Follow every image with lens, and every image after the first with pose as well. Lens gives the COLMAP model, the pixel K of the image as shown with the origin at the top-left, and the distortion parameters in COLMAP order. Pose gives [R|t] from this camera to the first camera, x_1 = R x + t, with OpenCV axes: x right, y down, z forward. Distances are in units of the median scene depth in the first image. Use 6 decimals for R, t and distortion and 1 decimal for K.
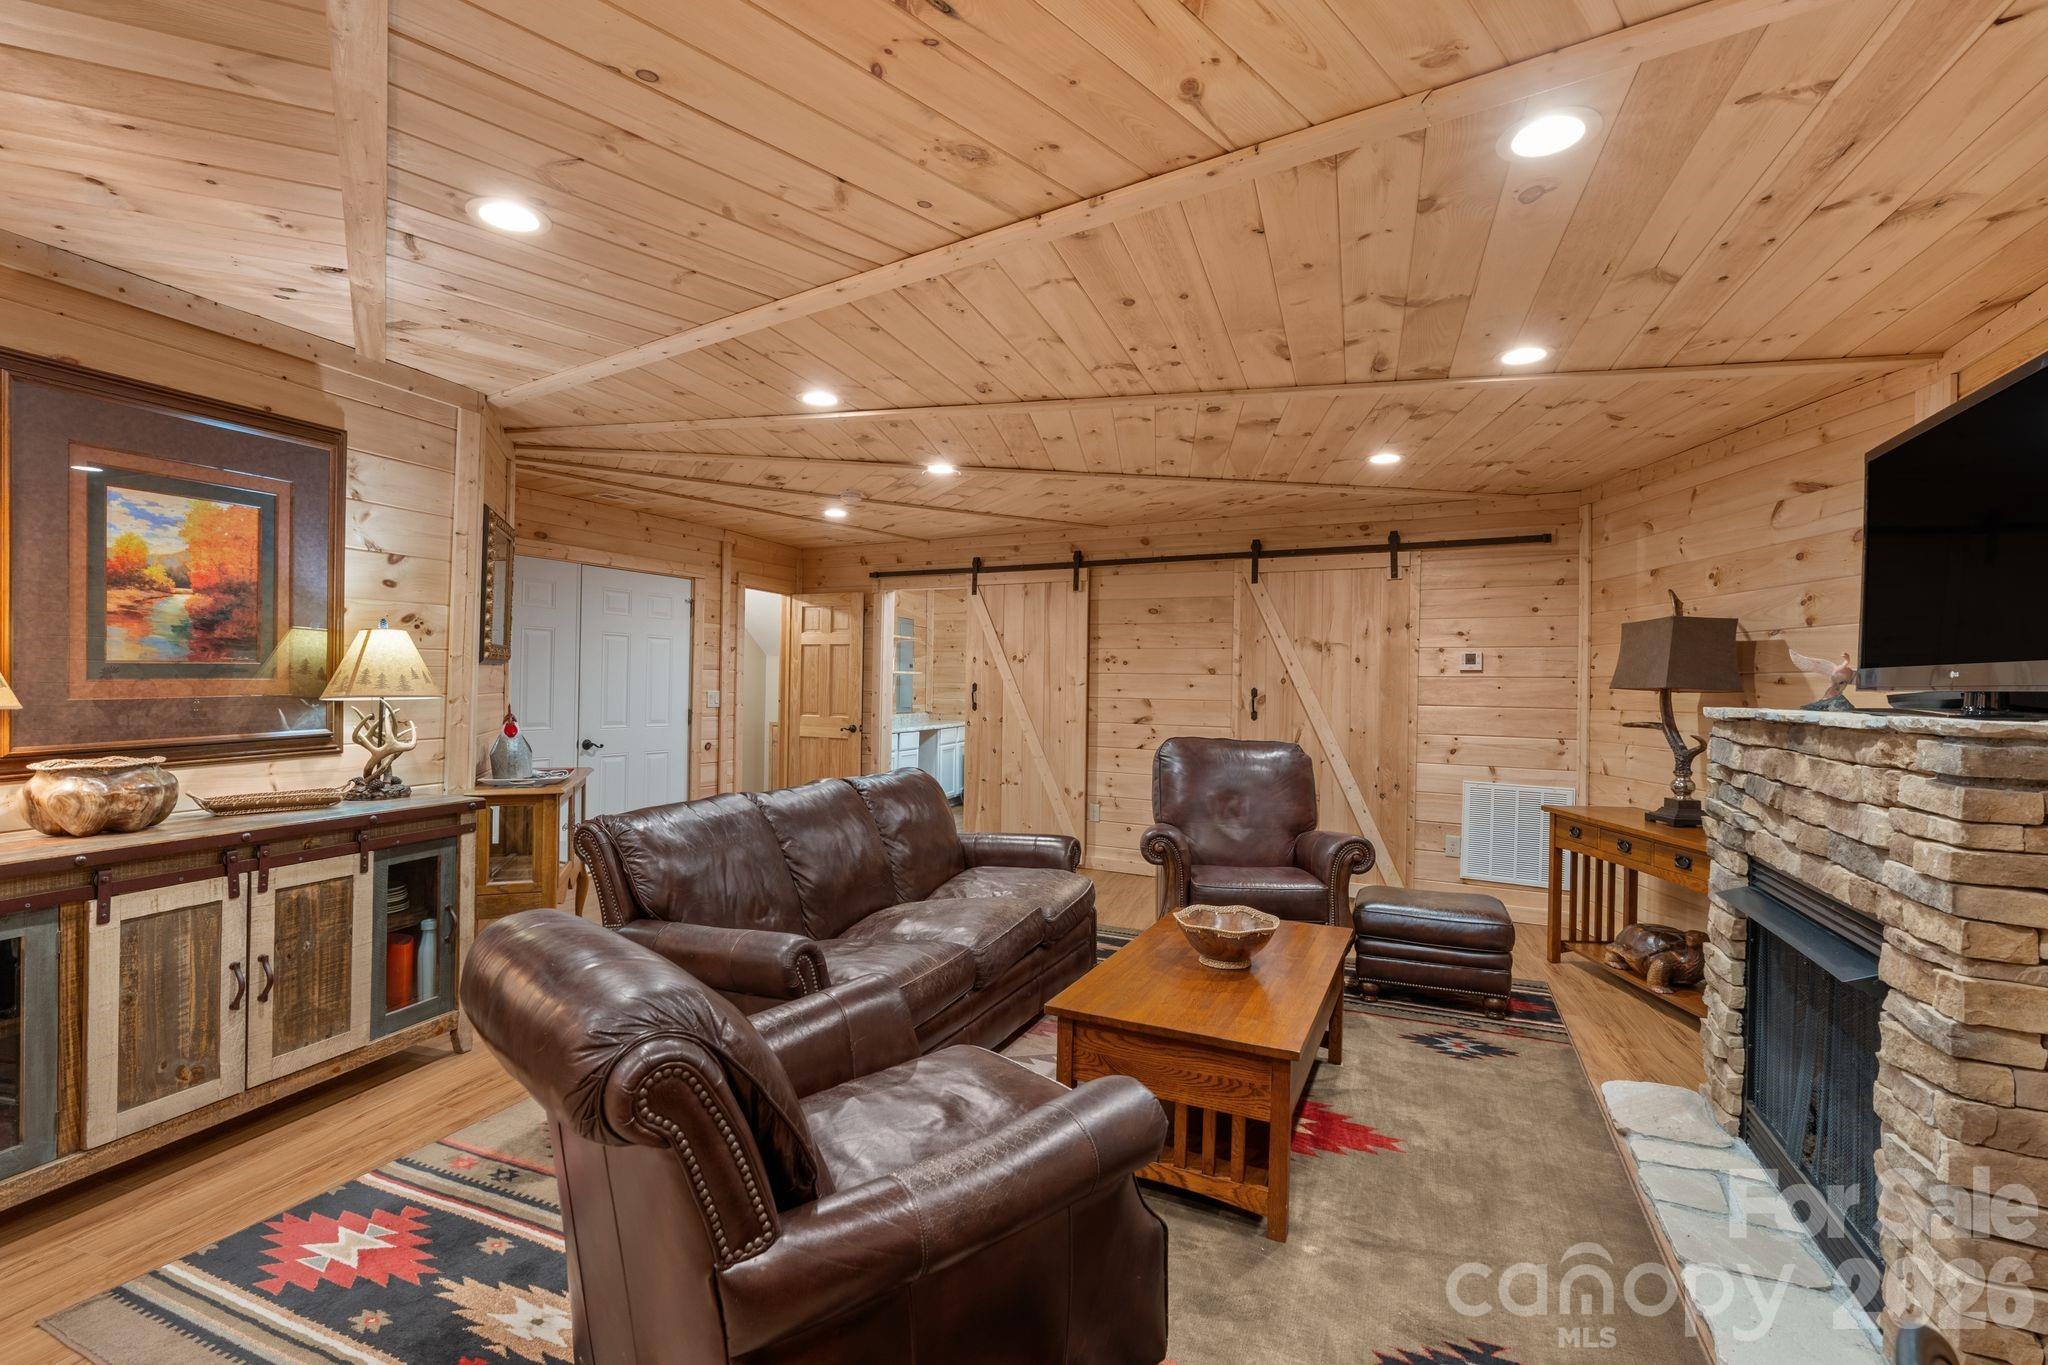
lens RADIAL K [[873.2, 0, 1016.7], [0, 873.2, 685.8], [0, 0, 1]] dist [0.000910, 0.000035]
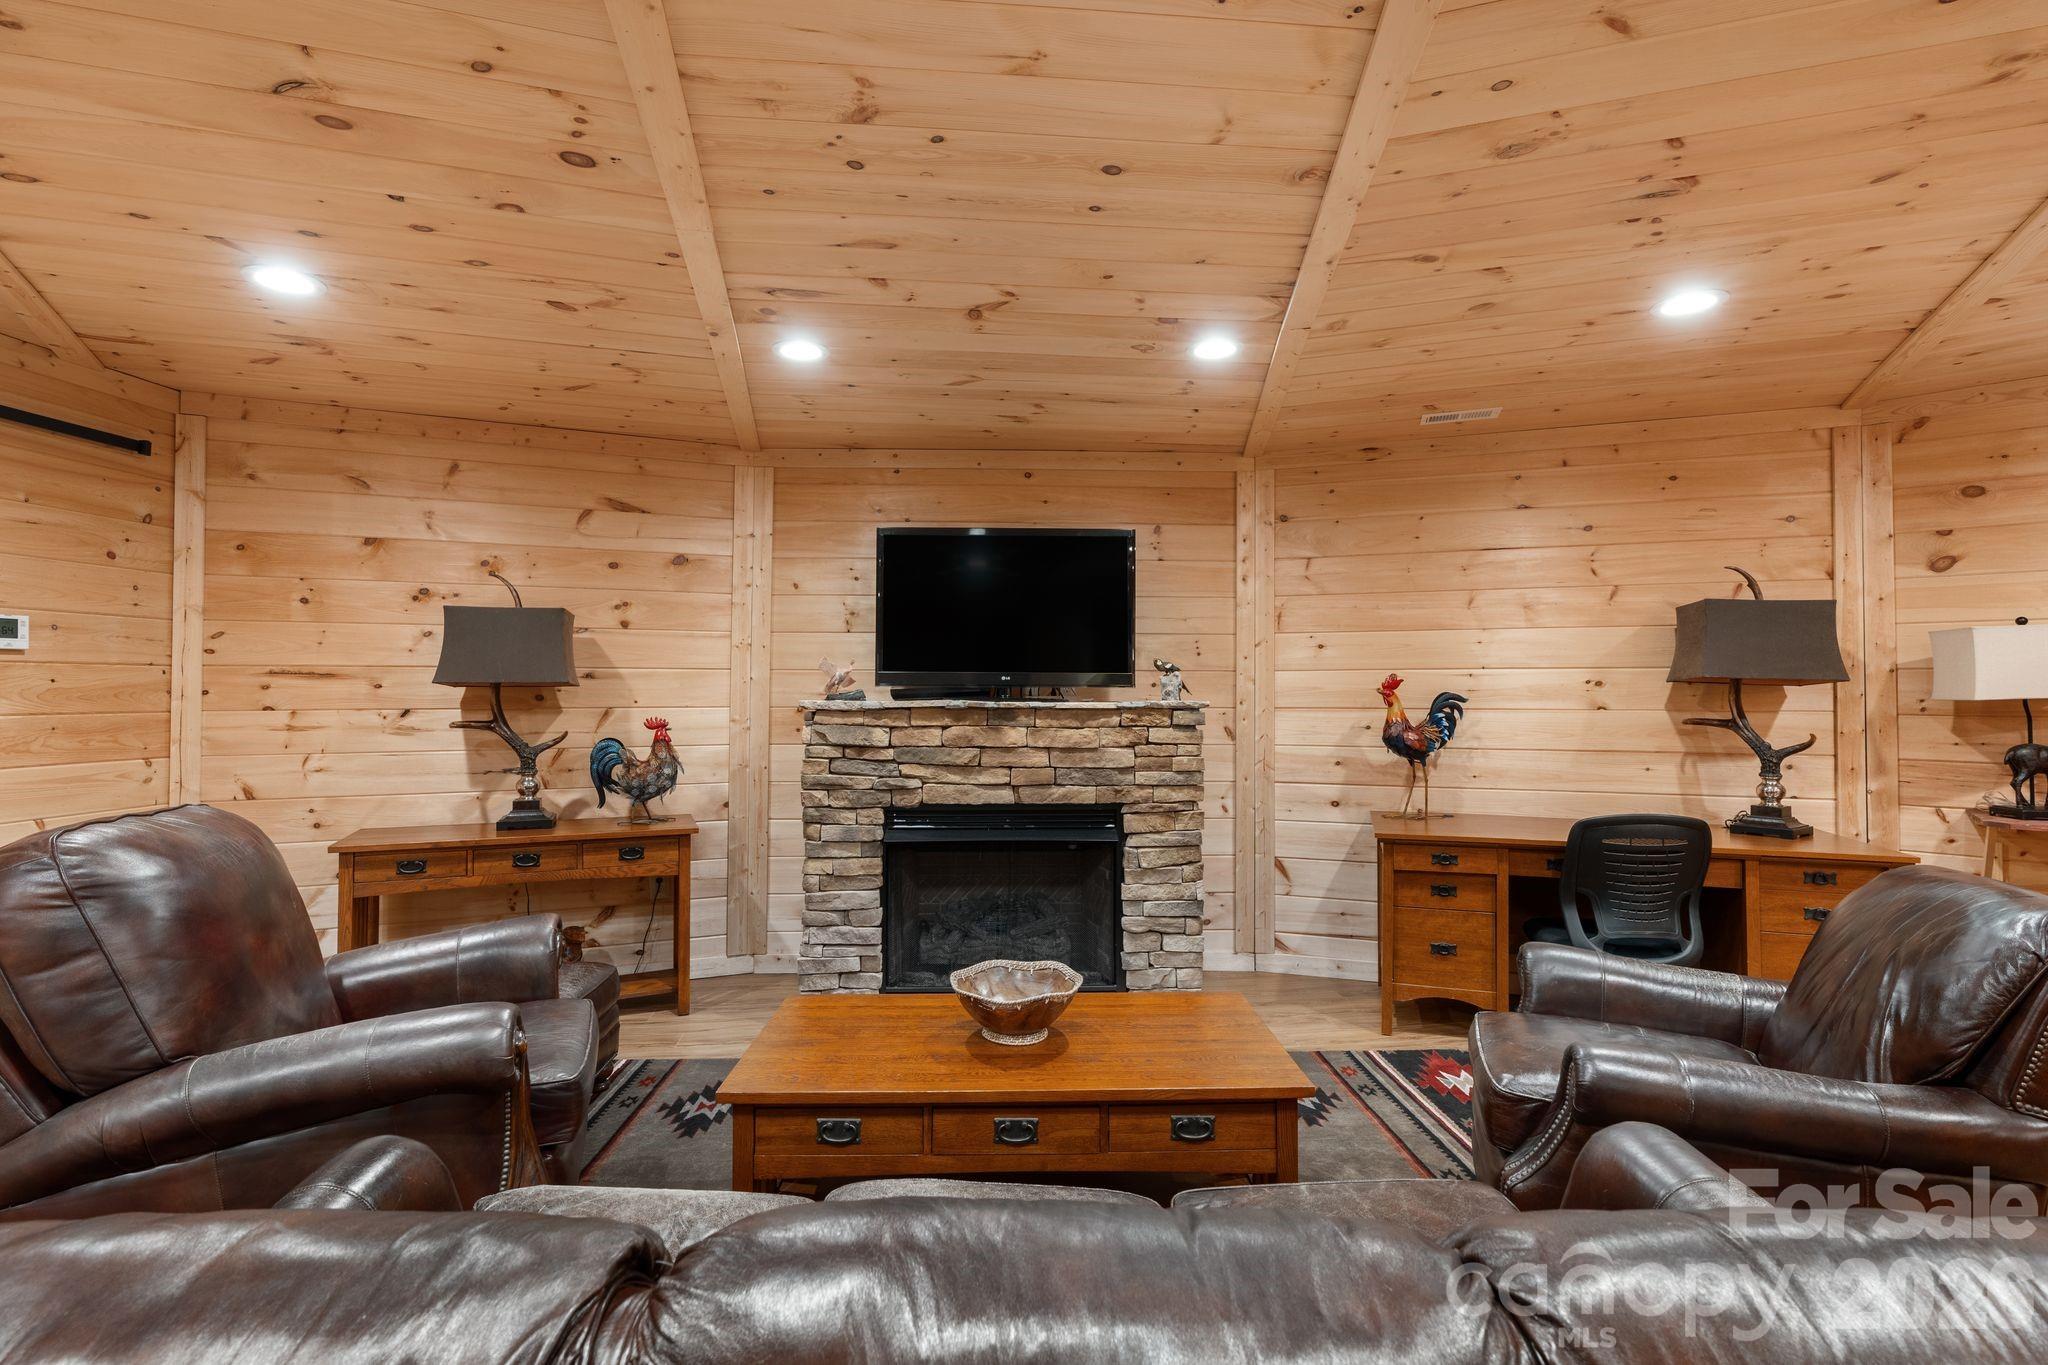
lens RADIAL K [[926.4, 0, 1016.6], [0, 926.4, 679.4], [0, 0, 1]] dist [-0.008171, 0.000316]
pose [[-0.407198, -0.002646, 0.913336, -0.388202], [-0.008423, 0.999964, -0.000858, -0.005183], [-0.913301, -0.008042, -0.407205, 0.976639]]
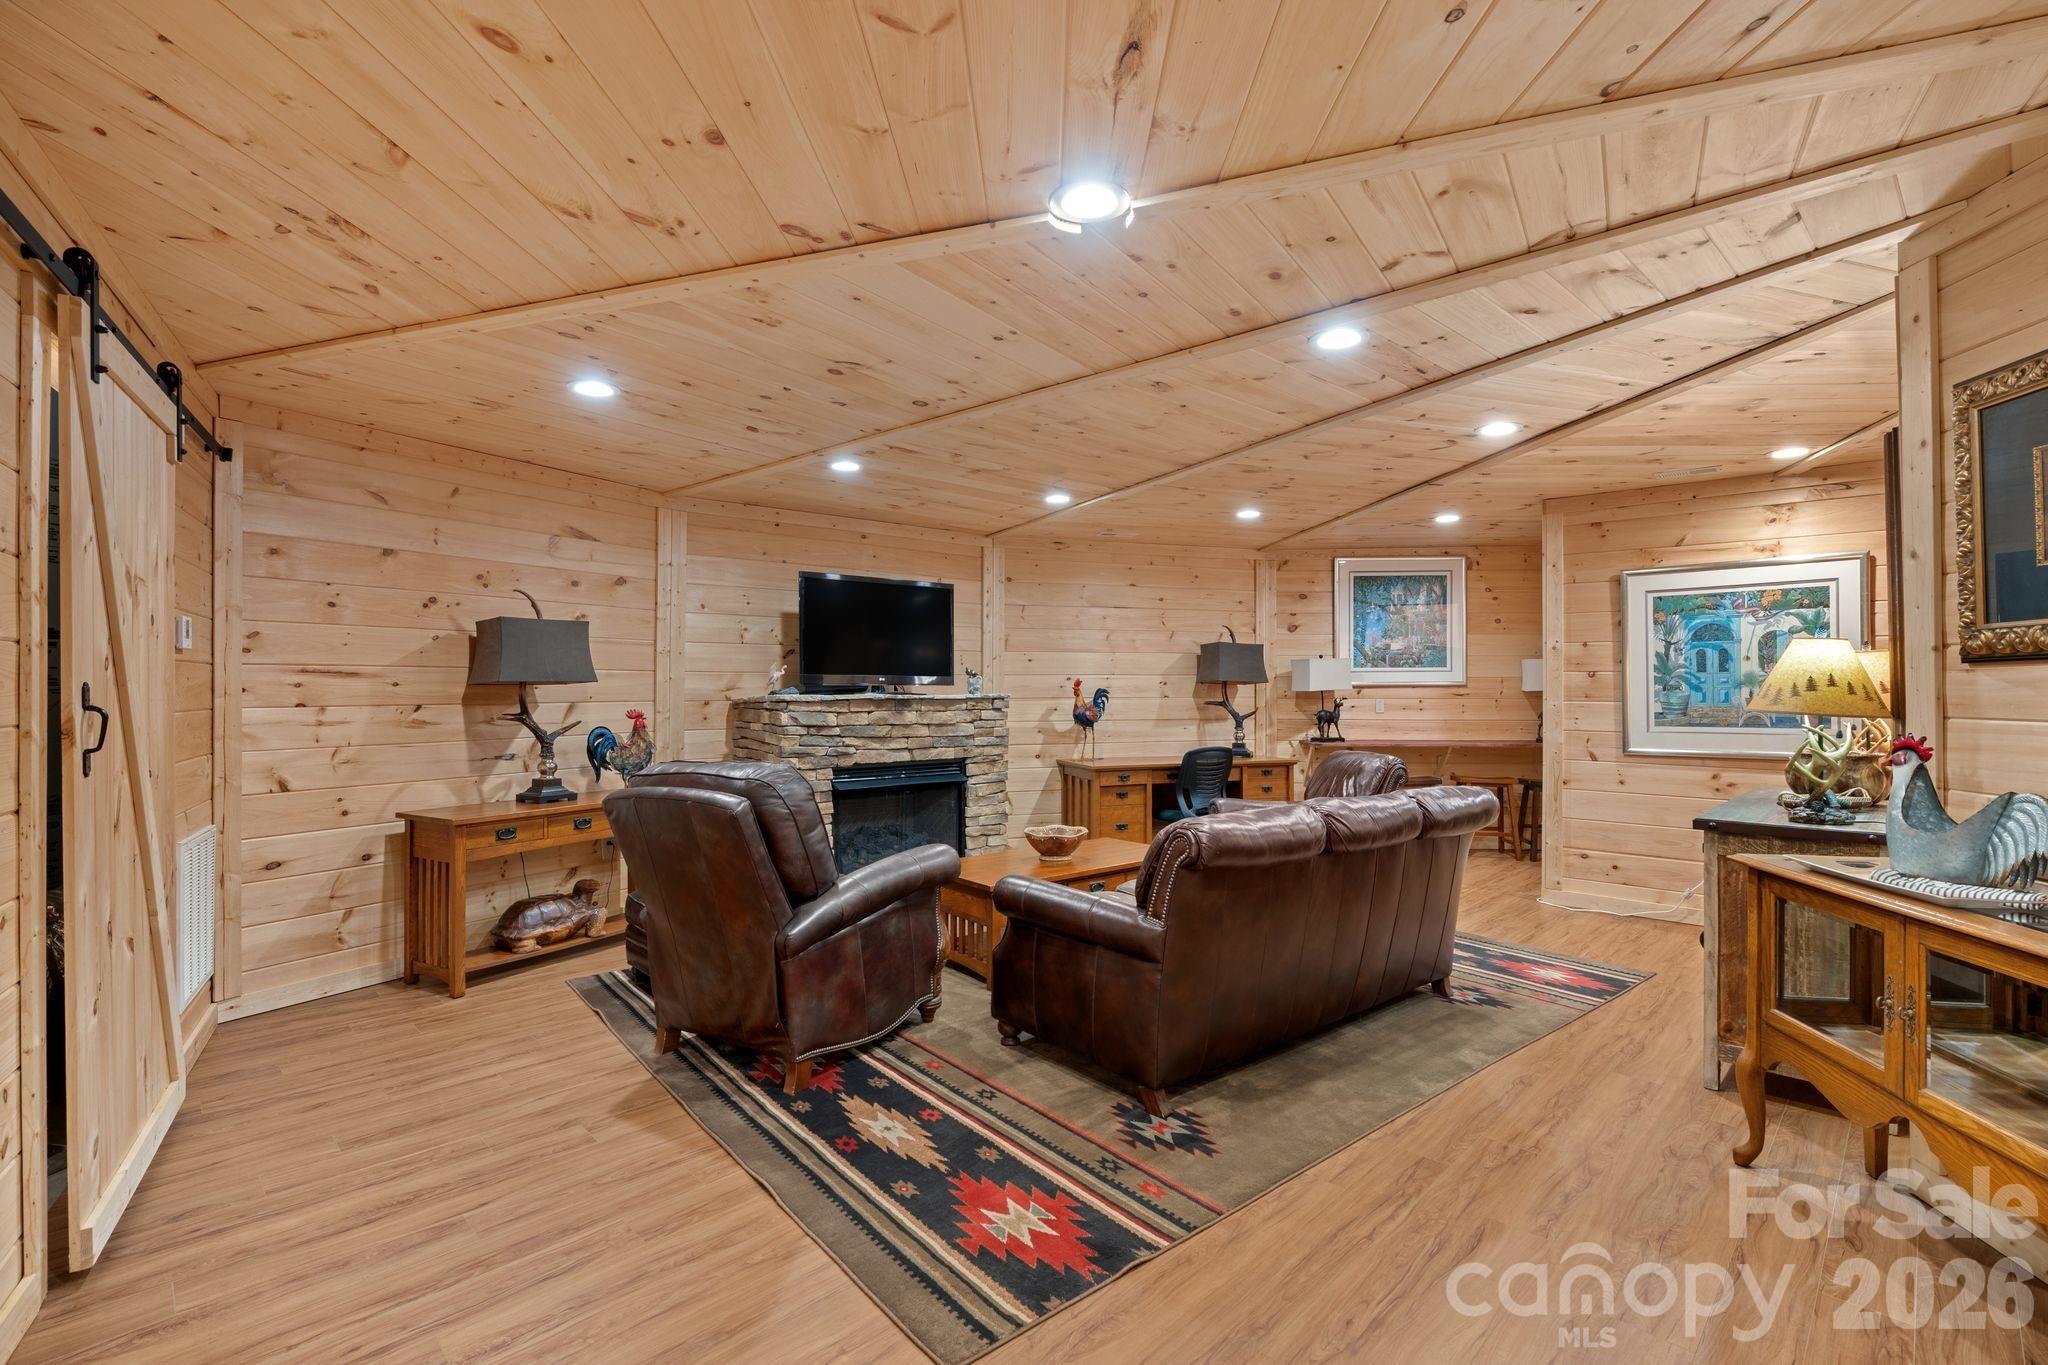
lens RADIAL K [[926.4, 0, 1020.0], [0, 926.4, 687.5], [0, 0, 1]] dist [-0.008171, 0.000316]
pose [[-0.875336, -0.011453, 0.483379, -0.379877], [-0.011361, 0.999931, 0.003117, -0.000627], [-0.483382, -0.002764, -0.875405, 1.862677]]
